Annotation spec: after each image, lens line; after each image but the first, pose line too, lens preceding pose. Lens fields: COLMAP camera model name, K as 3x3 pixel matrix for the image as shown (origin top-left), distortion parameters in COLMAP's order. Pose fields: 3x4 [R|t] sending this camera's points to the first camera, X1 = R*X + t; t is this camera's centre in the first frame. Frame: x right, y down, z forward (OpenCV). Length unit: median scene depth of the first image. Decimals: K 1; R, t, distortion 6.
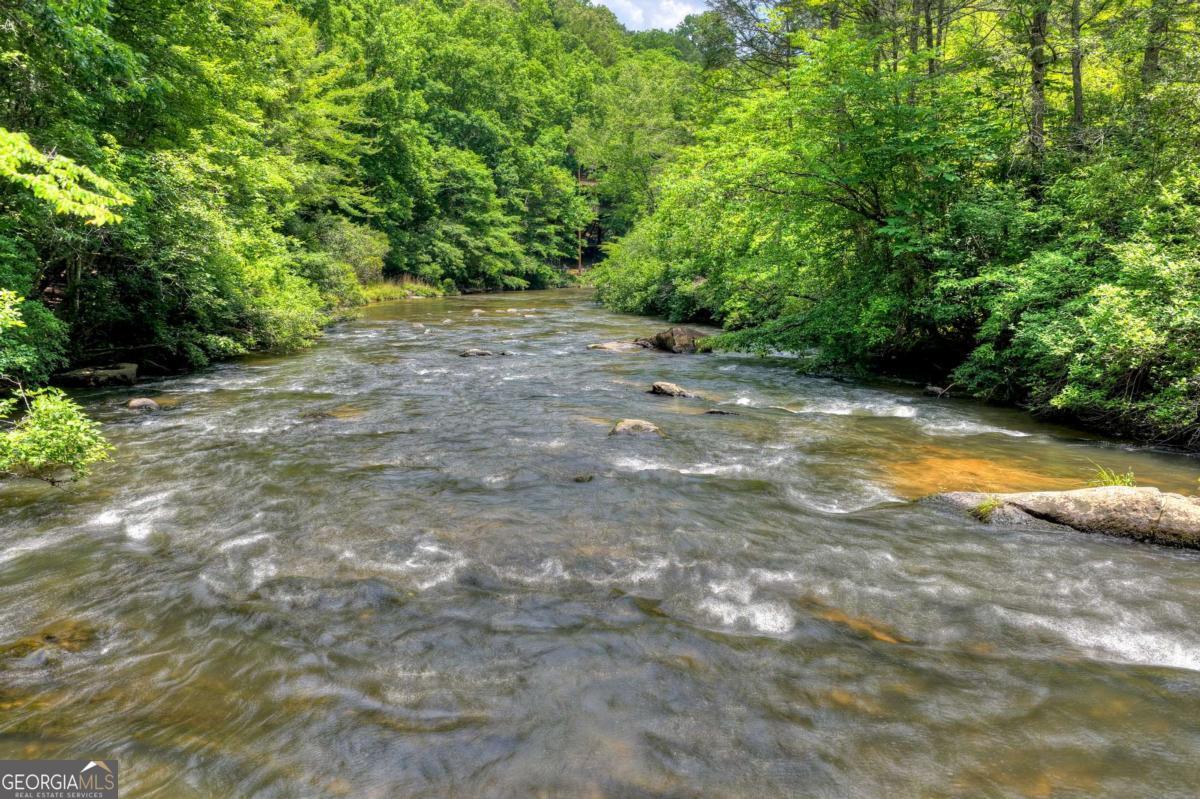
lens RADIAL K [[1001.9, 0, 609.3], [0, 1001.9, 417.2], [0, 0, 1]] dist [-0.011484, 0.028911]
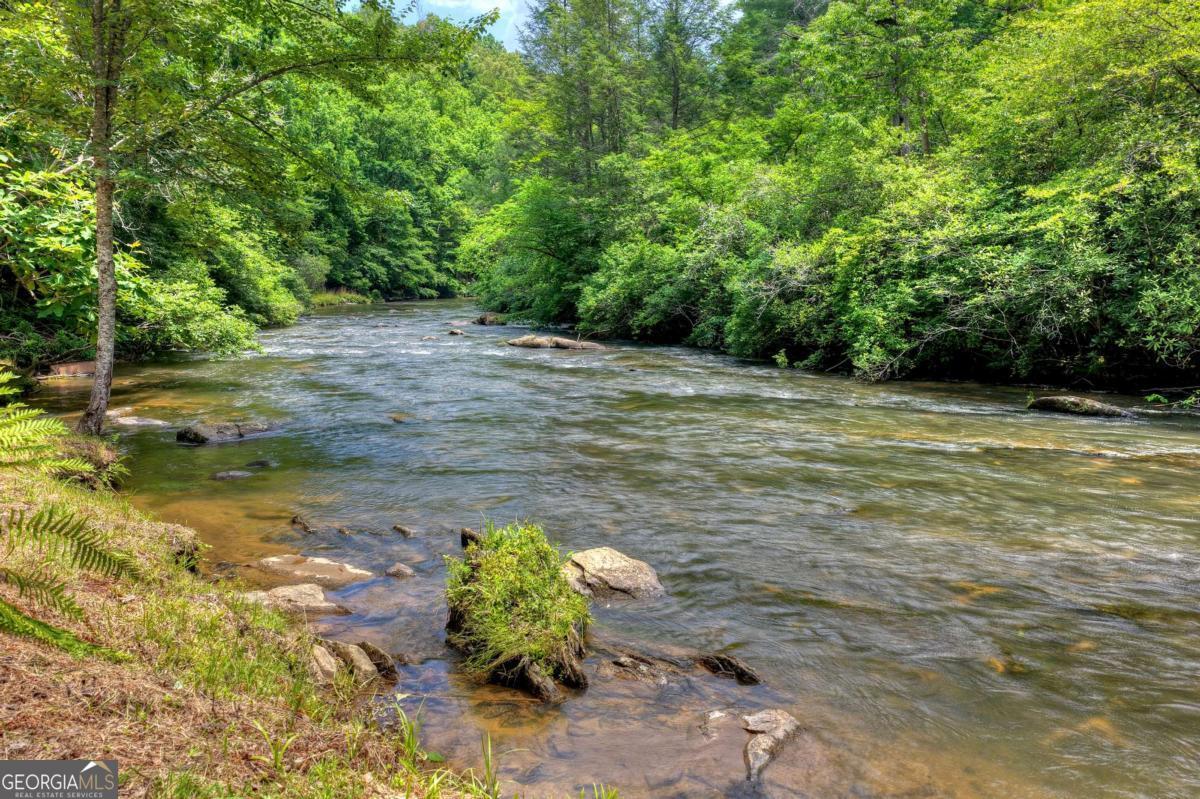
lens RADIAL K [[1001.9, 0, 598.0], [0, 1001.9, 403.5], [0, 0, 1]] dist [-0.011484, 0.028911]
pose [[0.998671, -0.009176, 0.050718, 0.062118], [0.010505, 0.999607, -0.026004, 0.047536], [-0.050459, 0.026503, 0.998374, -0.317981]]
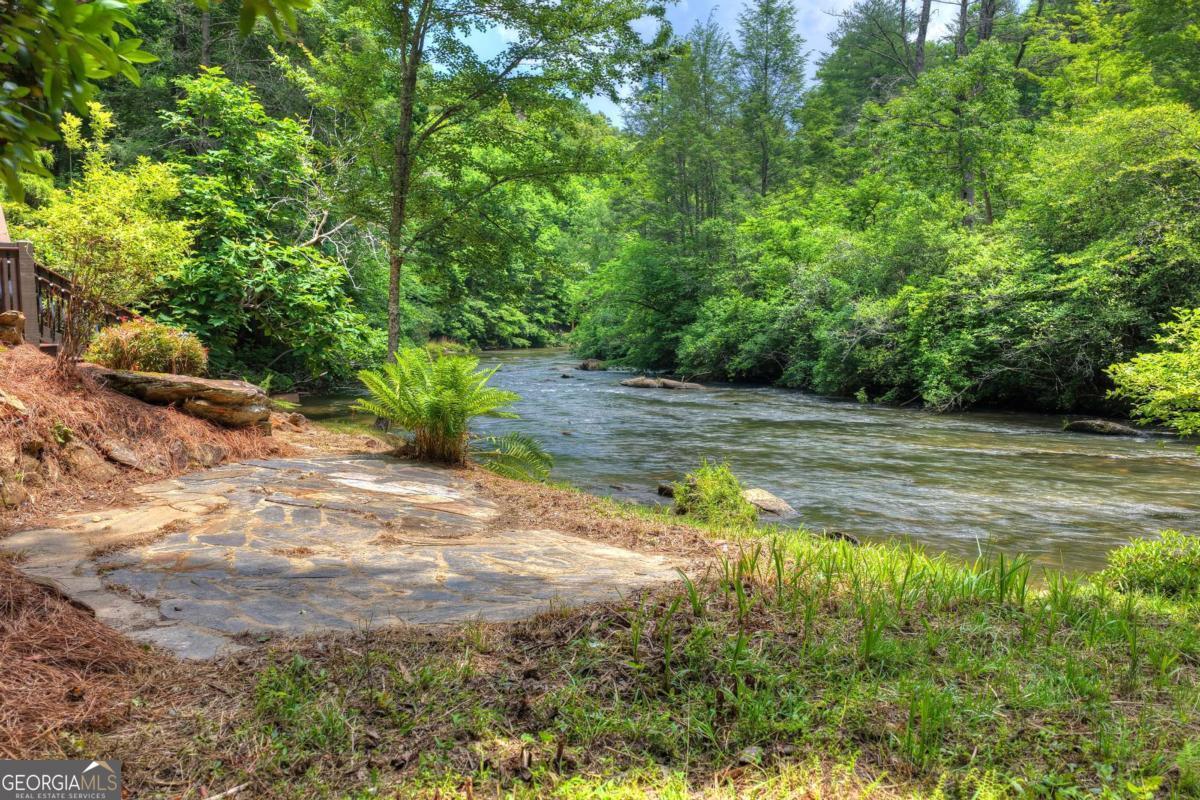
lens RADIAL K [[1001.9, 0, 597.2], [0, 1001.9, 403.2], [0, 0, 1]] dist [-0.011484, 0.028911]
pose [[0.999728, 0.000672, -0.023302, 0.045453], [-0.002472, 0.997003, -0.077325, 0.058127], [0.023180, 0.077361, 0.996734, -0.381782]]
